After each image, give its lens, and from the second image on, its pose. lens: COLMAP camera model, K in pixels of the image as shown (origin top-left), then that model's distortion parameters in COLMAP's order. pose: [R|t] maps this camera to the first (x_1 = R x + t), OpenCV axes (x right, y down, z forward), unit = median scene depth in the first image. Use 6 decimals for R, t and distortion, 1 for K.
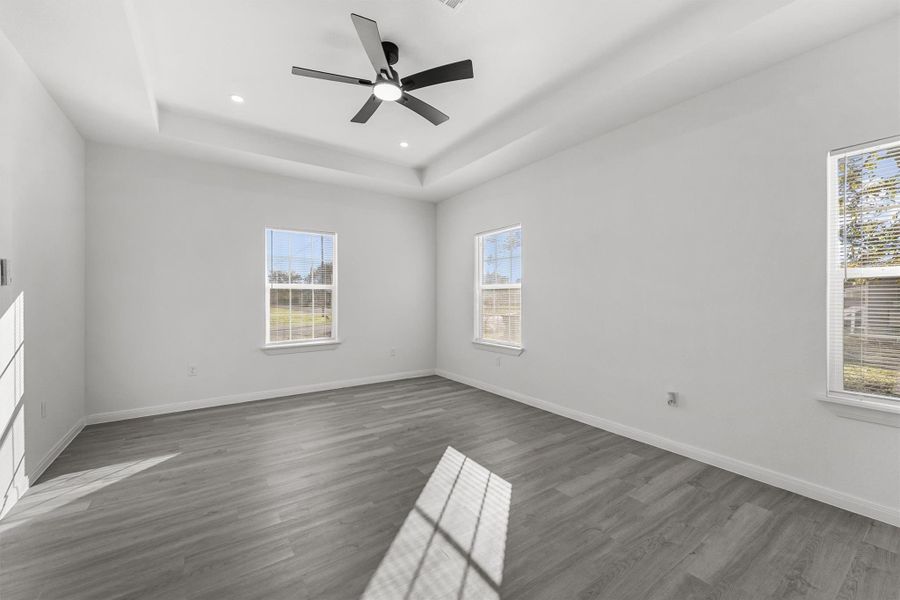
lens RADIAL K [[360.8, 0, 448.3], [0, 360.8, 298.8], [0, 0, 1]] dist [0.012592, -0.000583]
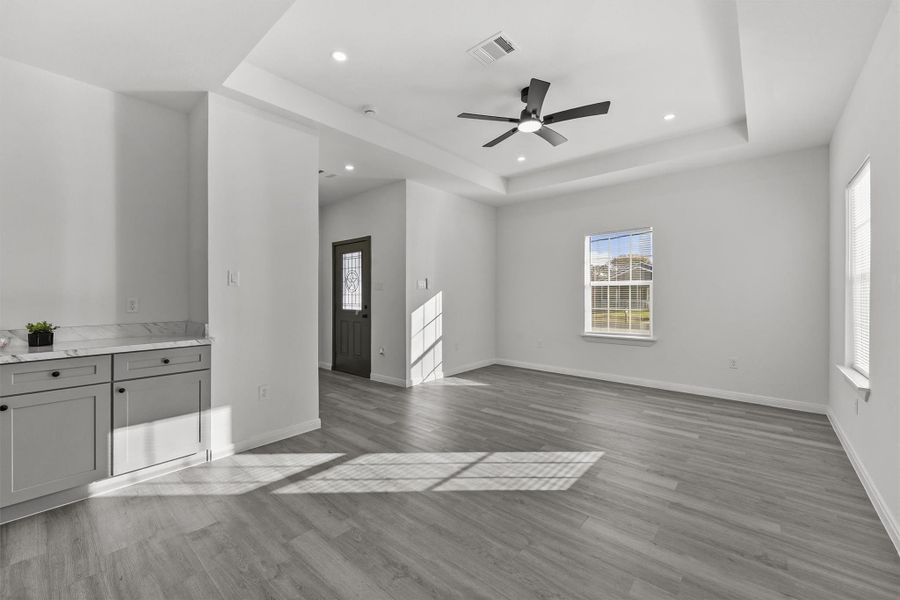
lens RADIAL K [[364.1, 0, 443.2], [0, 364.1, 294.2], [0, 0, 1]] dist [0.001439, -0.000167]
pose [[0.236023, 0.001619, -0.971746, 0.799737], [-0.002513, 0.999996, 0.001055, -0.001874], [0.971744, 0.002193, 0.236026, 0.355386]]
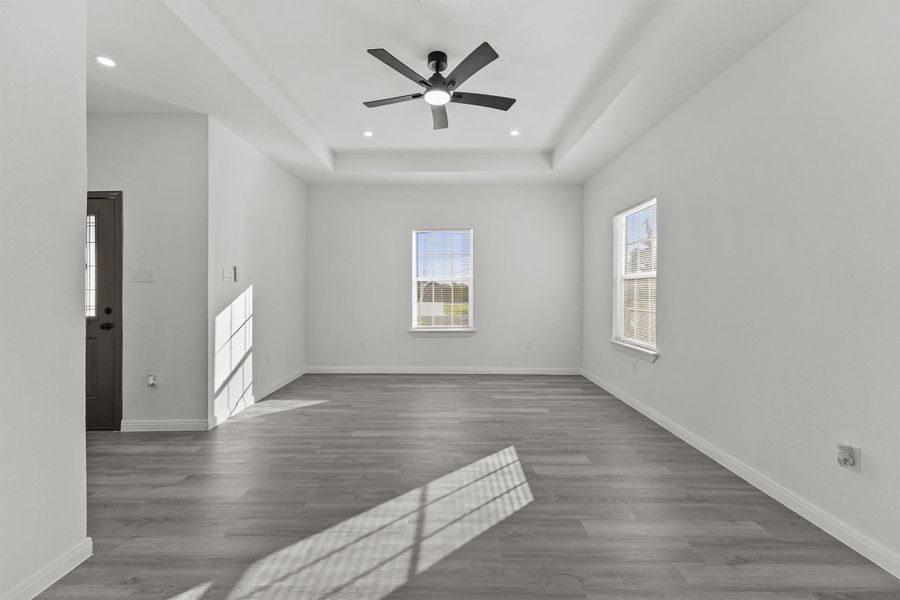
lens RADIAL K [[366.8, 0, 445.5], [0, 366.8, 288.9], [0, 0, 1]] dist [0.005520, -0.000478]
pose [[0.815574, 0.000491, -0.578653, 0.403036], [-0.002877, 0.999991, -0.003207, 0.000826], [0.578646, 0.004280, 0.815568, 0.107809]]
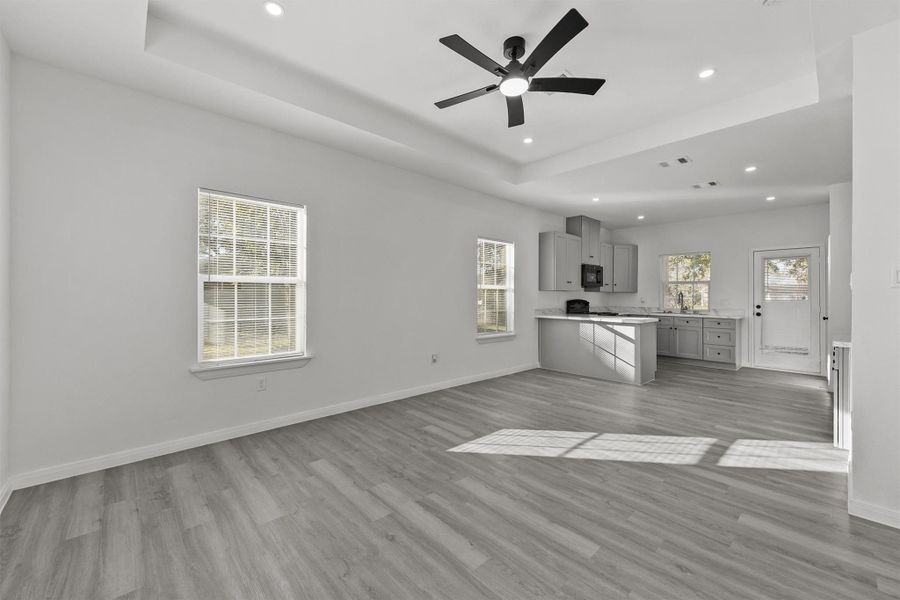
lens RADIAL K [[364.1, 0, 443.2], [0, 364.1, 294.2], [0, 0, 1]] dist [0.001439, -0.000167]
pose [[-0.131908, -0.003392, 0.991256, -0.930238], [-0.000414, 0.999994, 0.003366, -0.012097], [-0.991262, 0.000034, -0.131908, 1.102716]]
